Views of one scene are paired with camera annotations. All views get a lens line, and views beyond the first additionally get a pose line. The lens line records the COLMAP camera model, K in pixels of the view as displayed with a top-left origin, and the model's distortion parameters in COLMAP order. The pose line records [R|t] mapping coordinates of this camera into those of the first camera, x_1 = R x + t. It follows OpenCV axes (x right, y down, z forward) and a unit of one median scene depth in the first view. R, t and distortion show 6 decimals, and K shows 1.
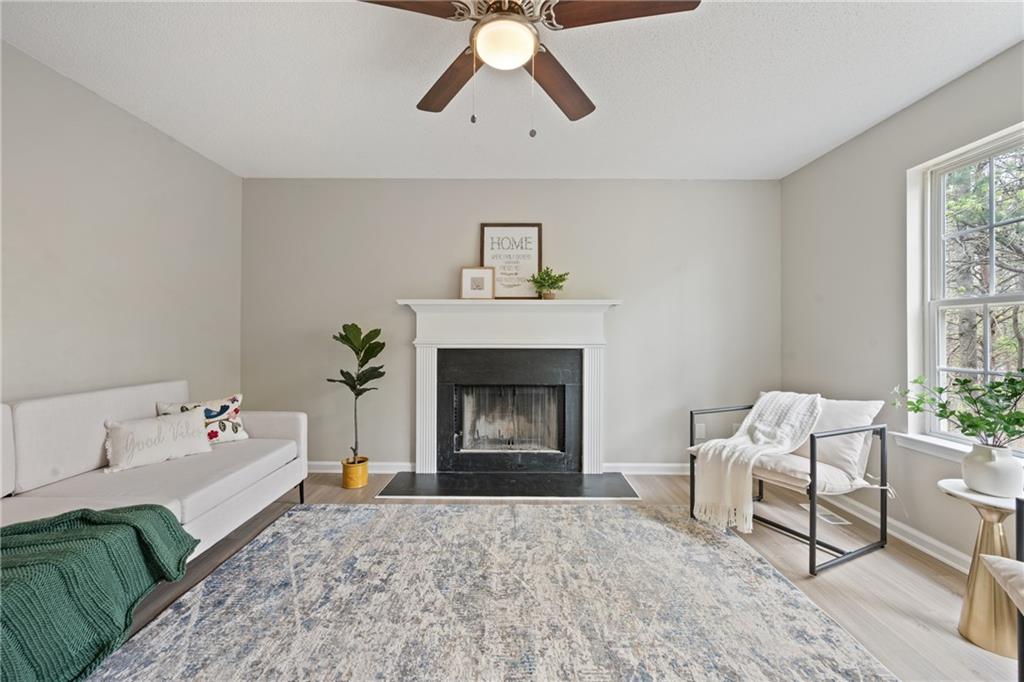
lens RADIAL K [[403.7, 0, 510.1], [0, 403.7, 332.4], [0, 0, 1]] dist [-0.002049, -0.001059]
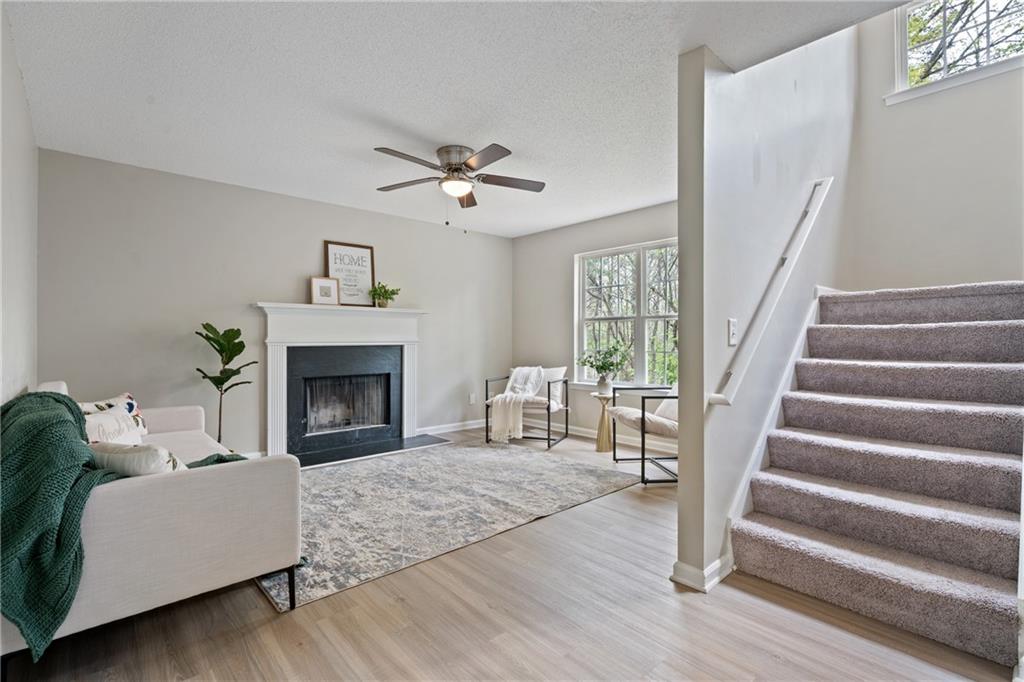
lens RADIAL K [[467.6, 0, 512.2], [0, 467.6, 339.2], [0, 0, 1]] dist [0.001667, -0.000006]
pose [[0.743696, -0.005092, 0.668498, -0.720799], [-0.001463, 0.999956, 0.009244, 0.007453], [-0.668516, -0.007853, 0.743656, -0.483472]]
